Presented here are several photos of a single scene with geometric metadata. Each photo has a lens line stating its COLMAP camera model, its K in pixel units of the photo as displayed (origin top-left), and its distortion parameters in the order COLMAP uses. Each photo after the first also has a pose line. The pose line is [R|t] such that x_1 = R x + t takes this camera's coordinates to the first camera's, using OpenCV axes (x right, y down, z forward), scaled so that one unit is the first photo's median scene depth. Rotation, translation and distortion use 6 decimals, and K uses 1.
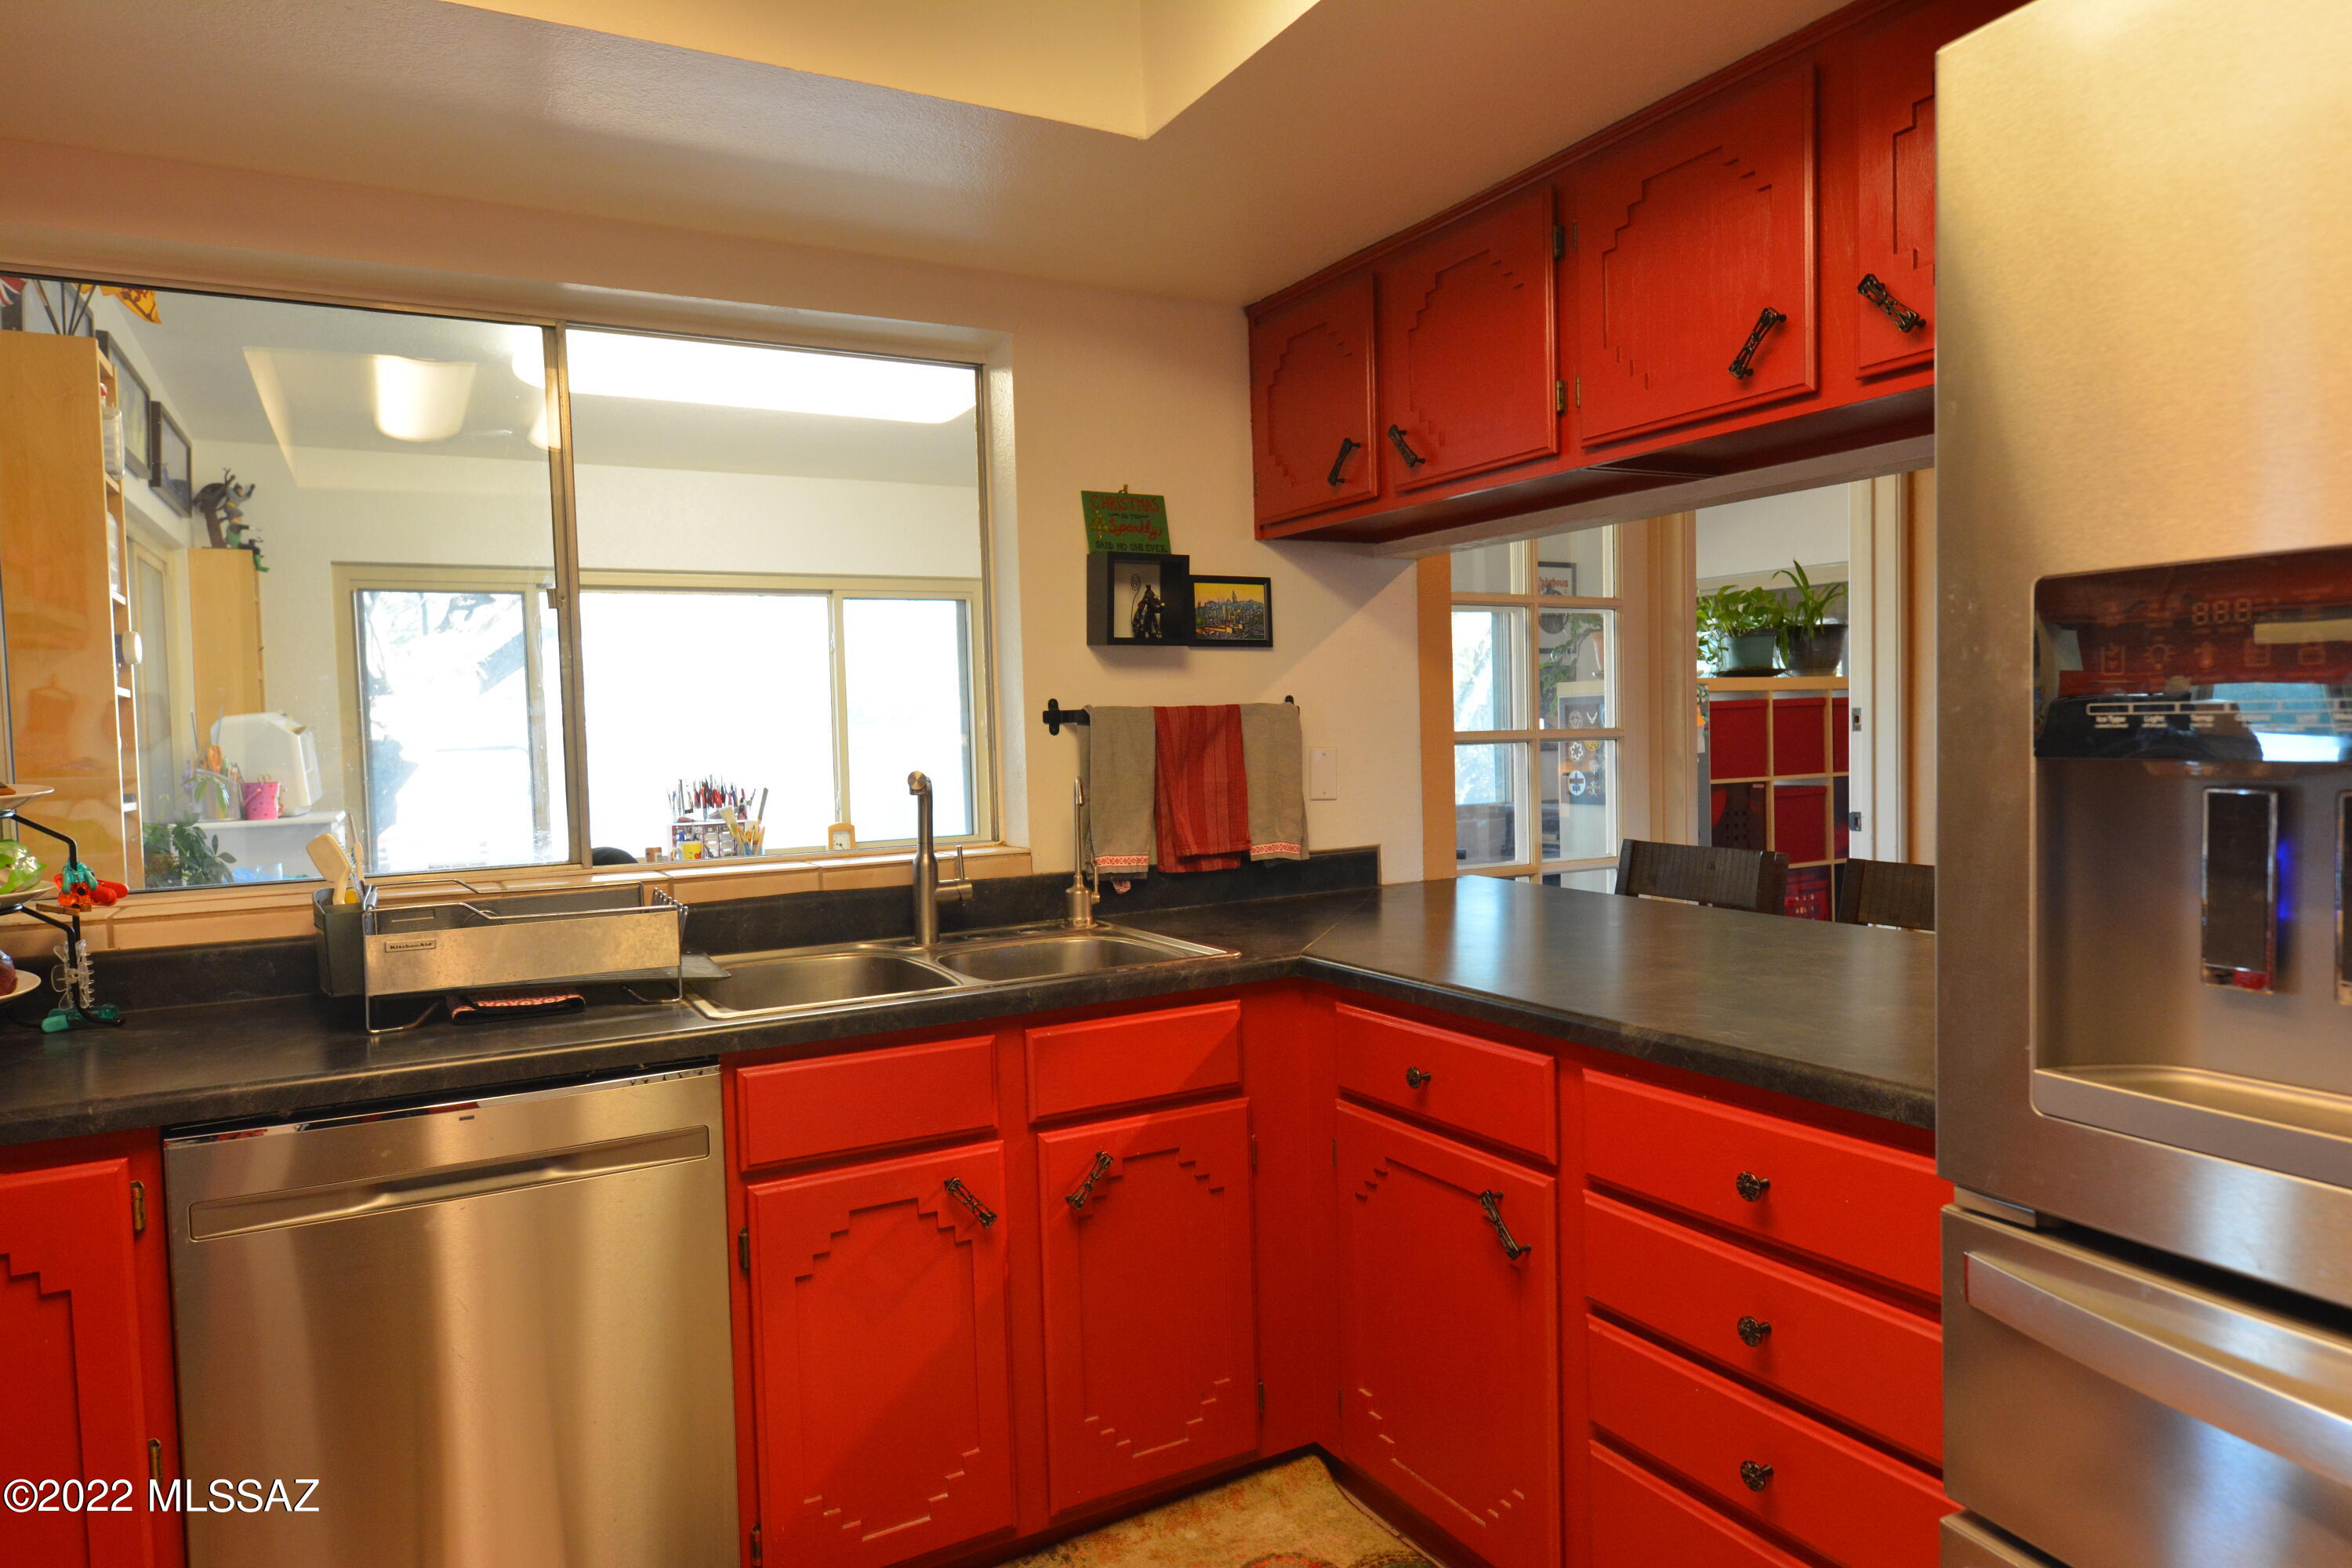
lens RADIAL K [[1438.6, 0, 1180.8], [0, 1438.6, 790.8], [0, 0, 1]] dist [0.011977, -0.002578]
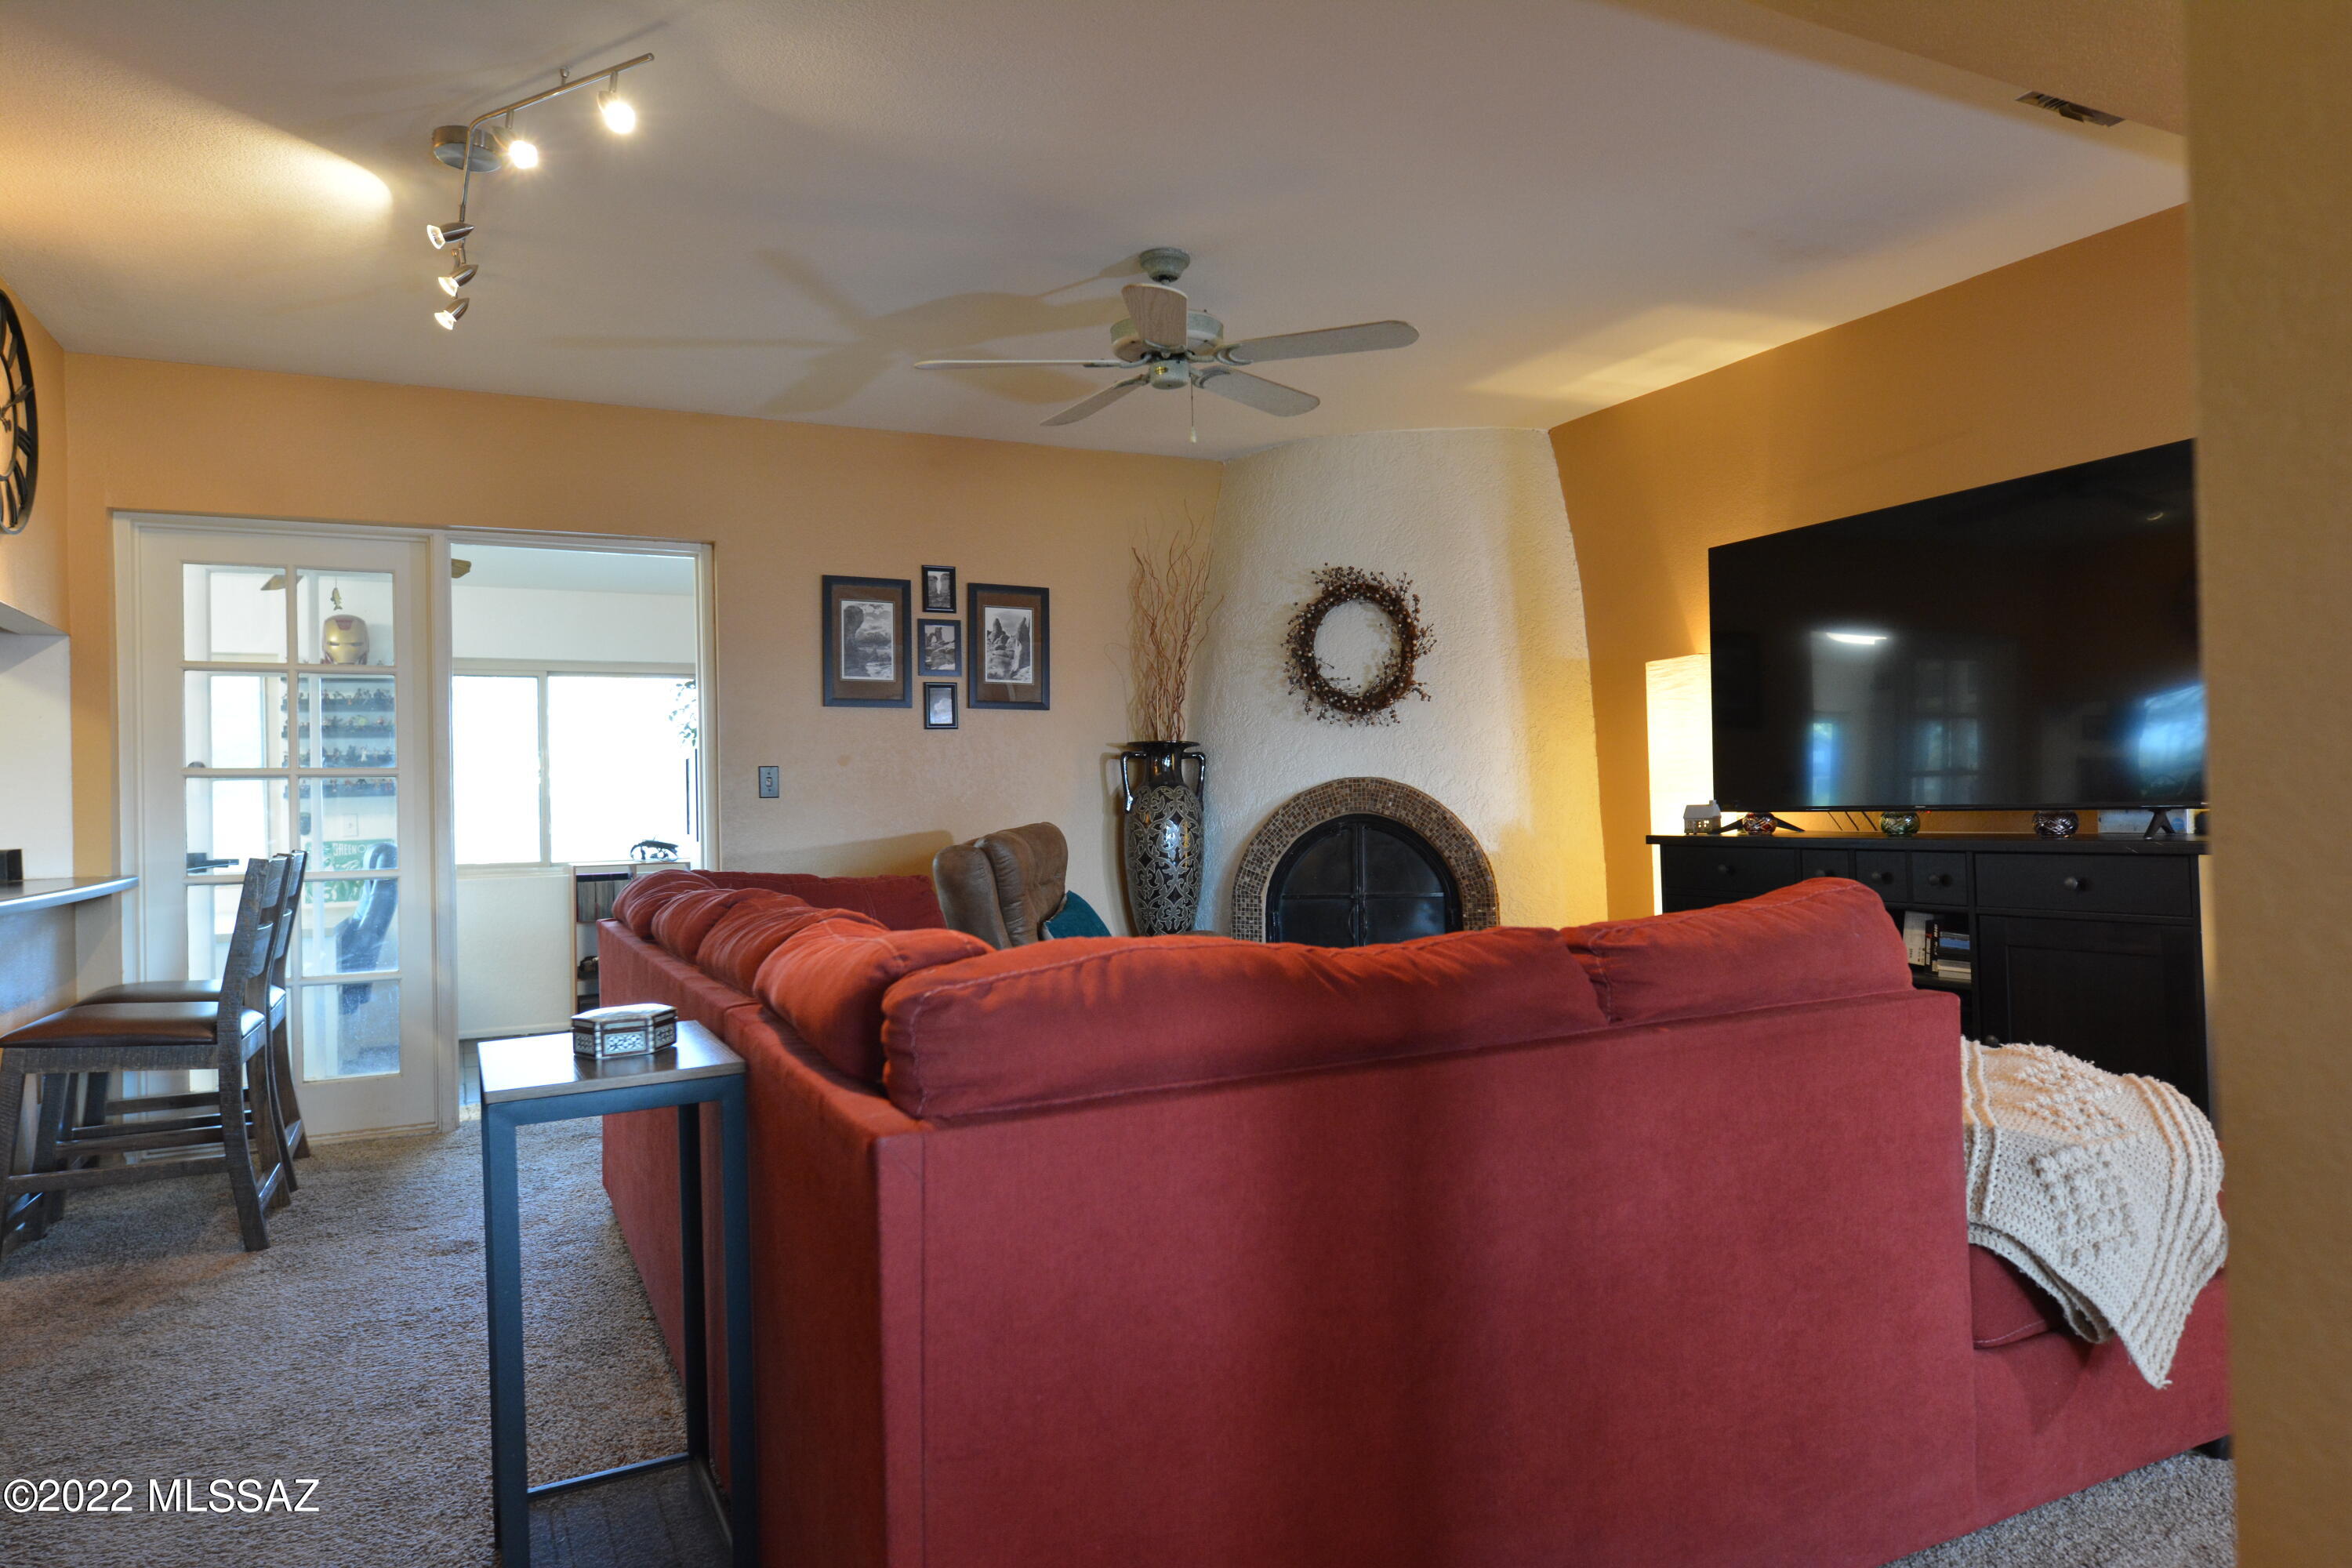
lens RADIAL K [[1438.6, 0, 1172.9], [0, 1438.6, 783.2], [0, 0, 1]] dist [0.011977, -0.002578]
pose [[0.999221, 0.000841, -0.039443, 1.378393], [-0.003291, 0.998065, -0.062086, 0.061425], [0.039315, 0.062167, 0.997291, -0.319321]]
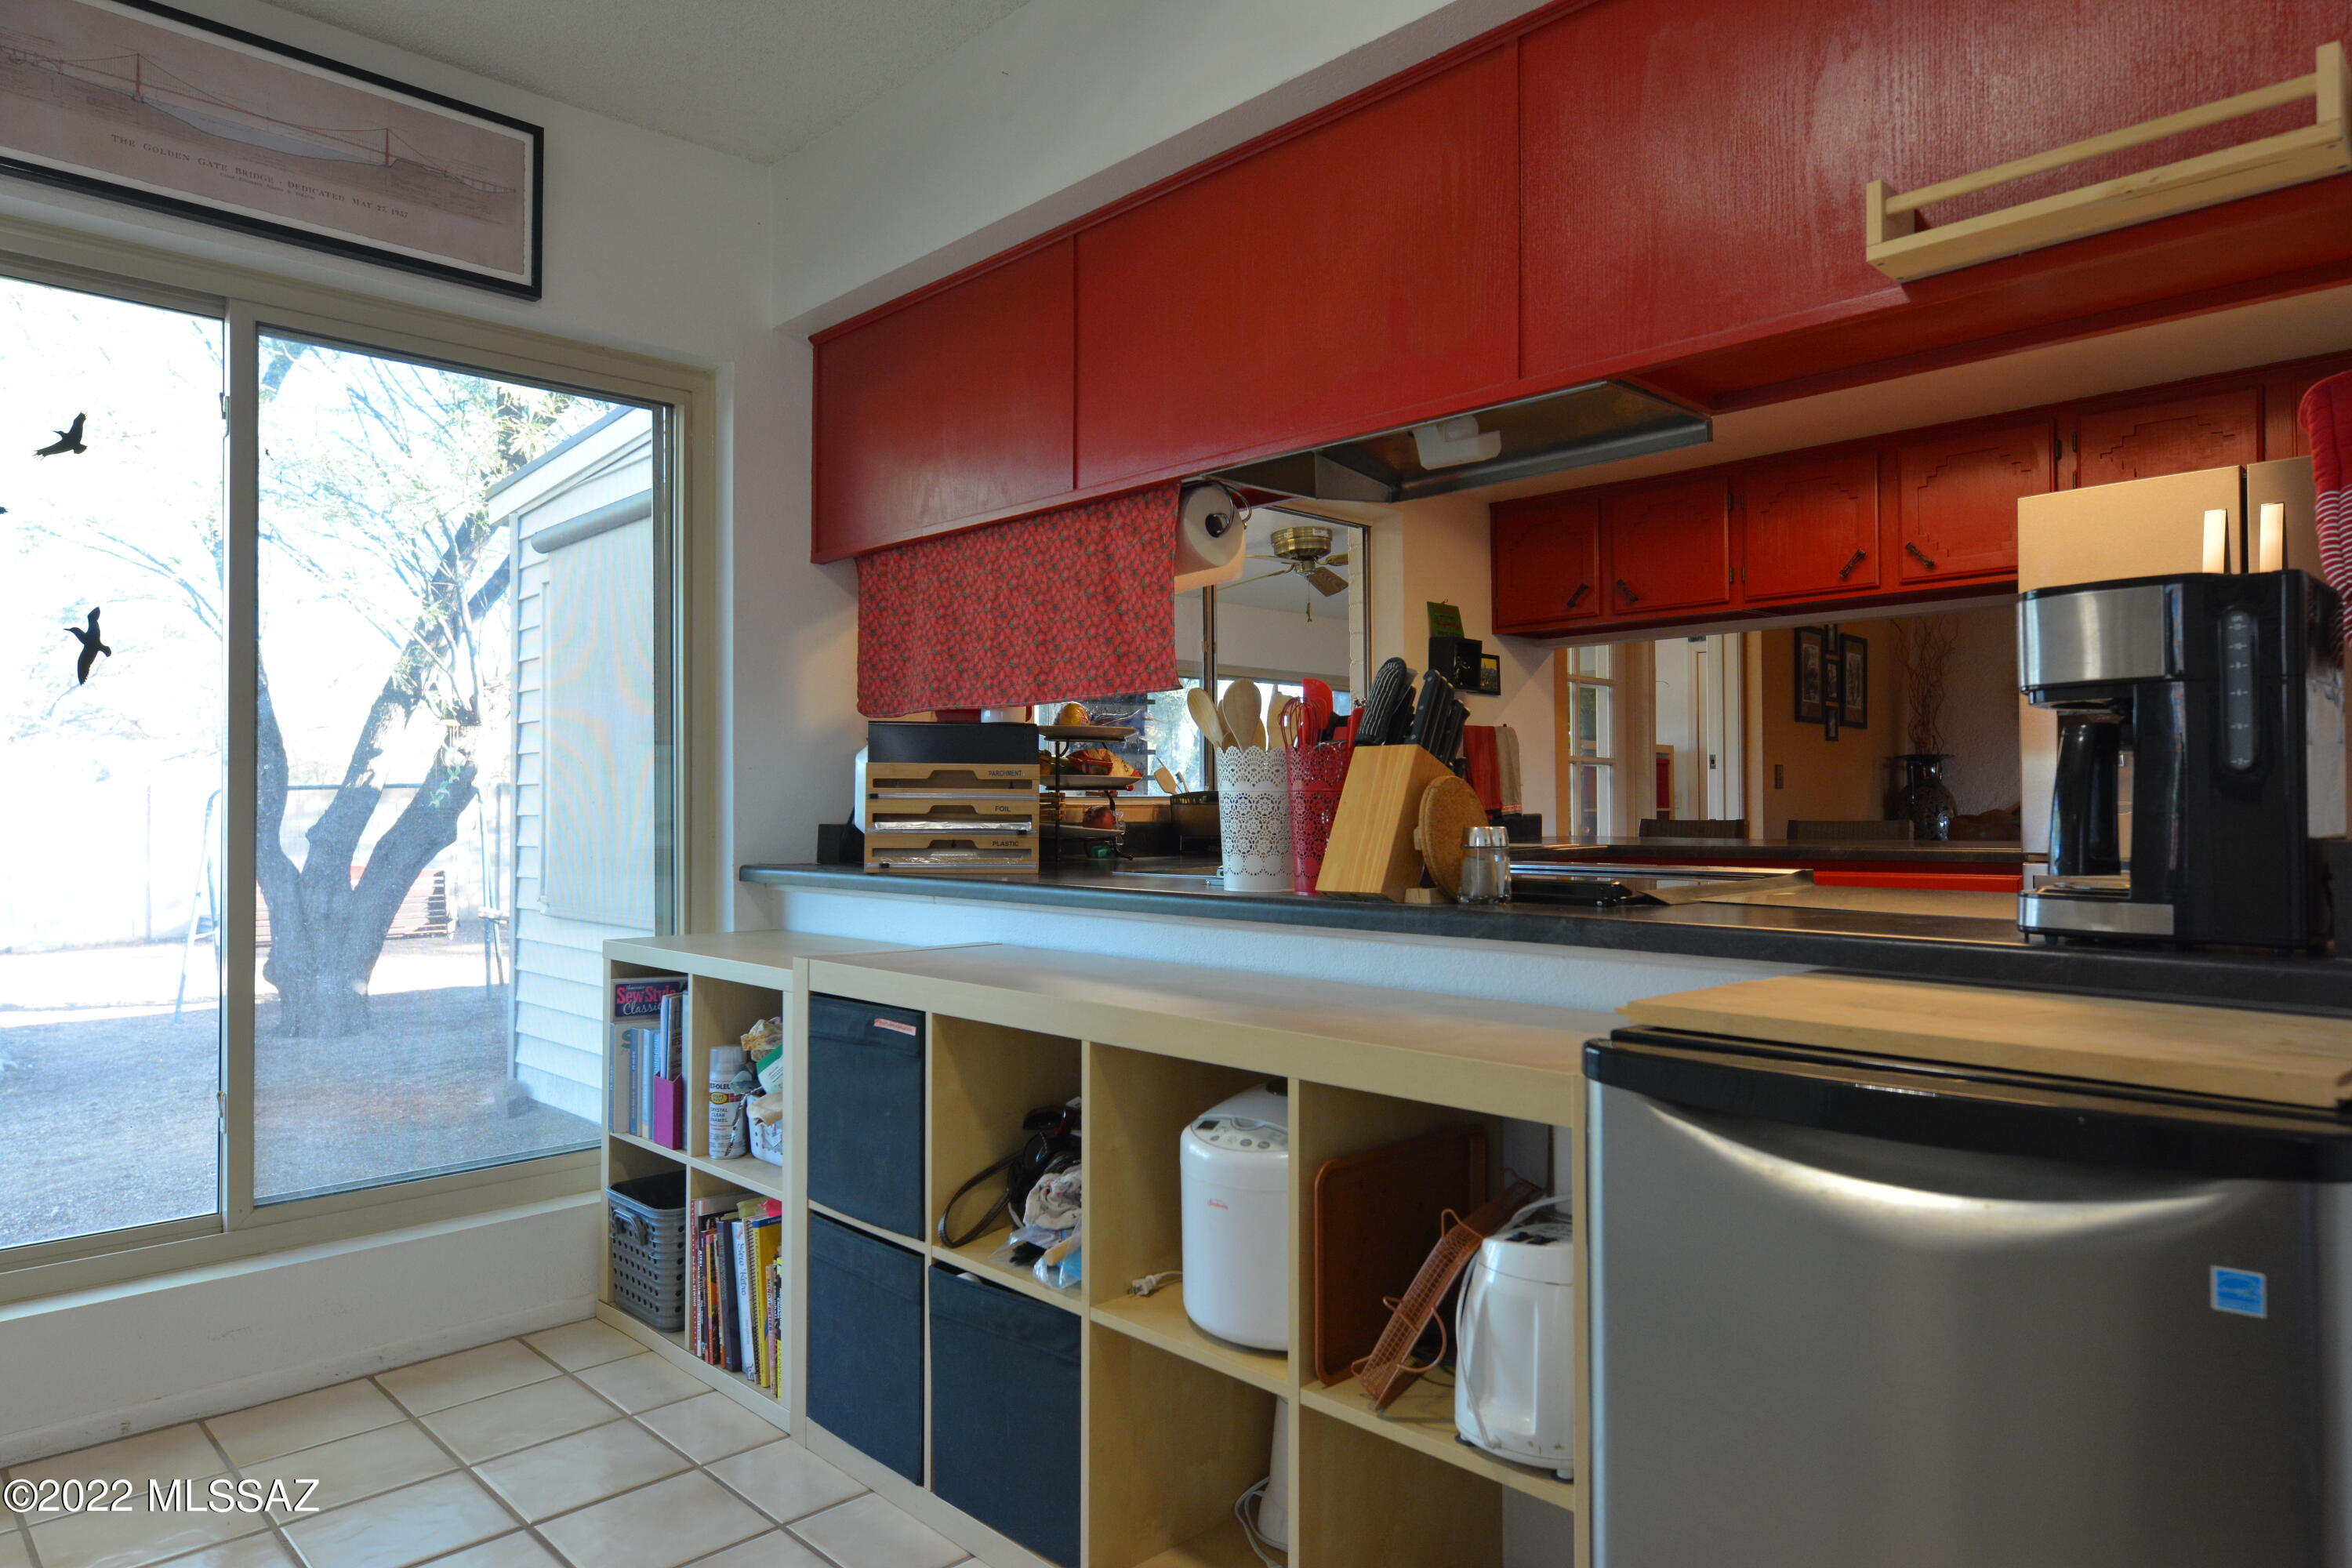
lens RADIAL K [[1438.6, 0, 1178.8], [0, 1438.6, 780.0], [0, 0, 1]] dist [0.011977, -0.002578]
pose [[0.962103, 0.026311, 0.271415, -0.822674], [-0.006594, 0.997288, -0.073306, 0.140040], [-0.272608, 0.068738, 0.959667, -0.592793]]
